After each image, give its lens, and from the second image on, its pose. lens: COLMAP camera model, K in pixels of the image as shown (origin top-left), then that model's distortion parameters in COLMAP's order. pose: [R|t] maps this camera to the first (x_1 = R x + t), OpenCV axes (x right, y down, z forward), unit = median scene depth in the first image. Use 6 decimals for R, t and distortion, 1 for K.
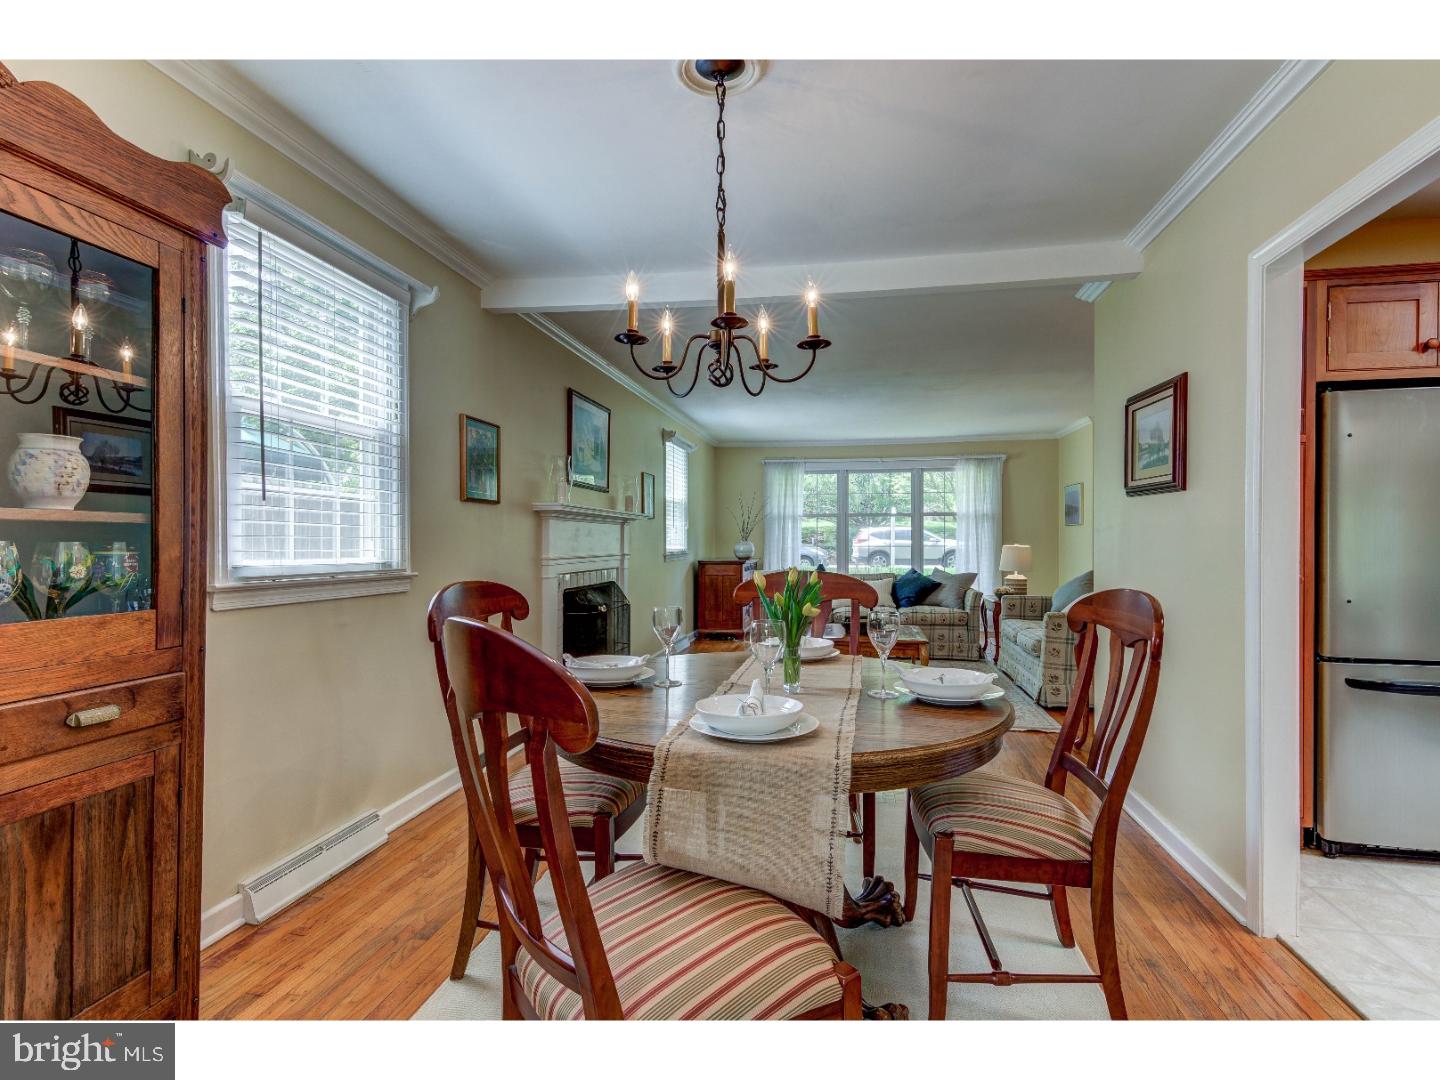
lens RADIAL K [[723.2, 0, 718.9], [0, 723.2, 542.0], [0, 0, 1]] dist [0.014071, -0.001207]
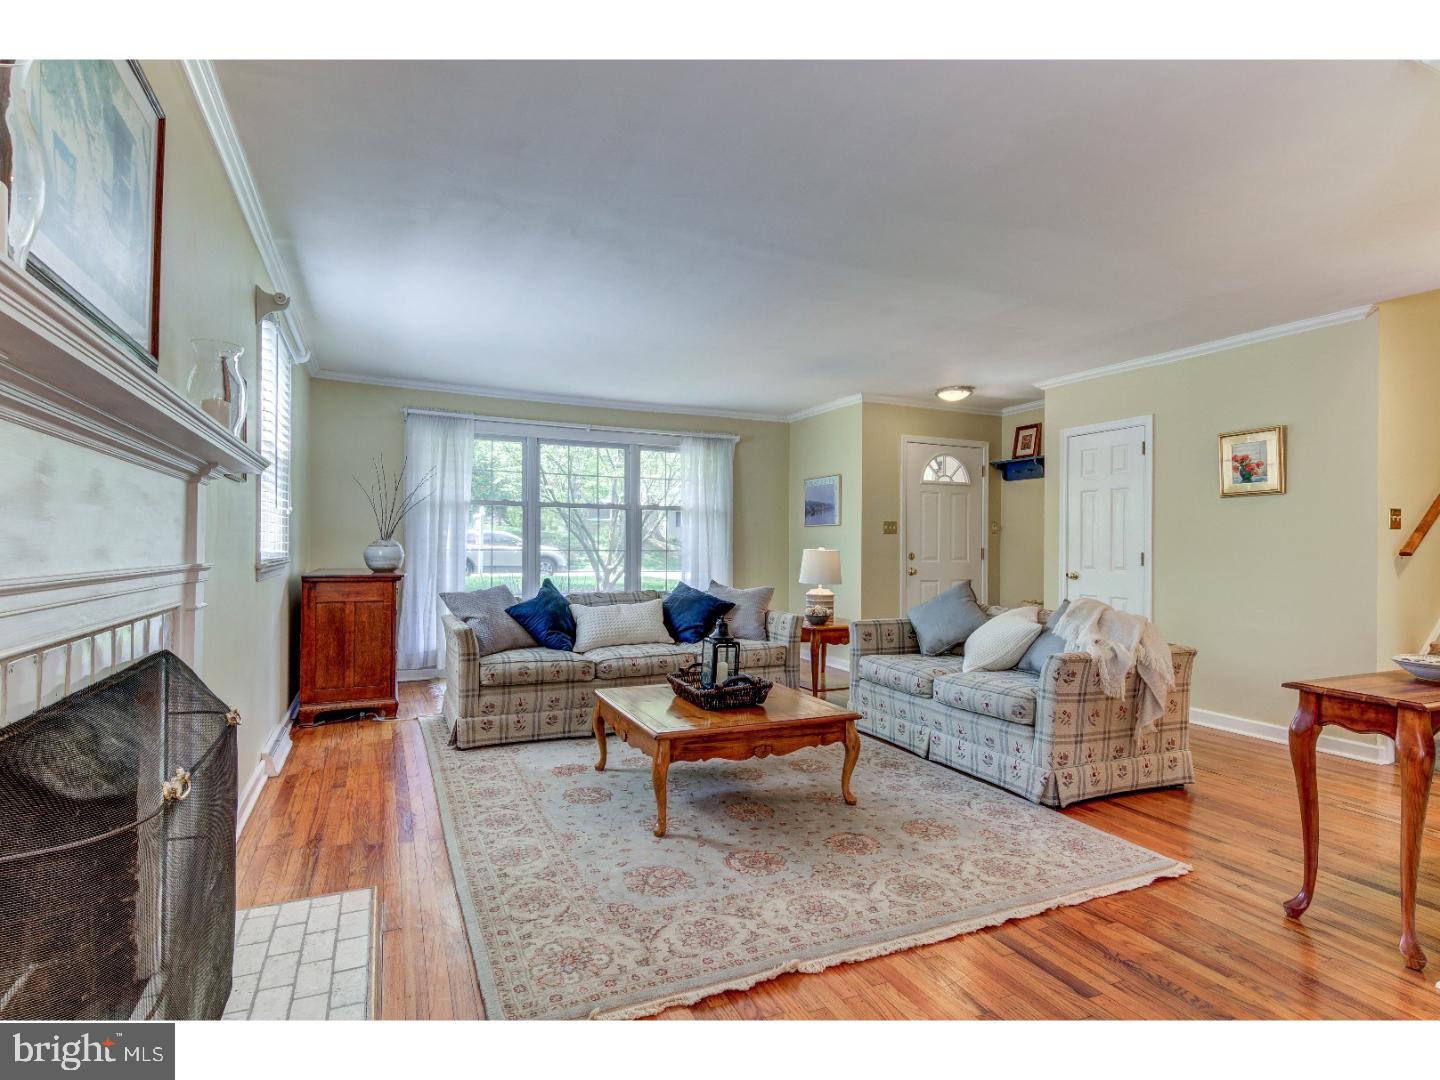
lens RADIAL K [[723.2, 0, 725.8], [0, 723.2, 540.5], [0, 0, 1]] dist [0.014071, -0.001207]
pose [[0.810162, 0.012178, 0.586080, -0.089328], [-0.006327, 0.999908, -0.012032, 0.004557], [-0.586173, 0.006040, 0.810164, 0.395179]]
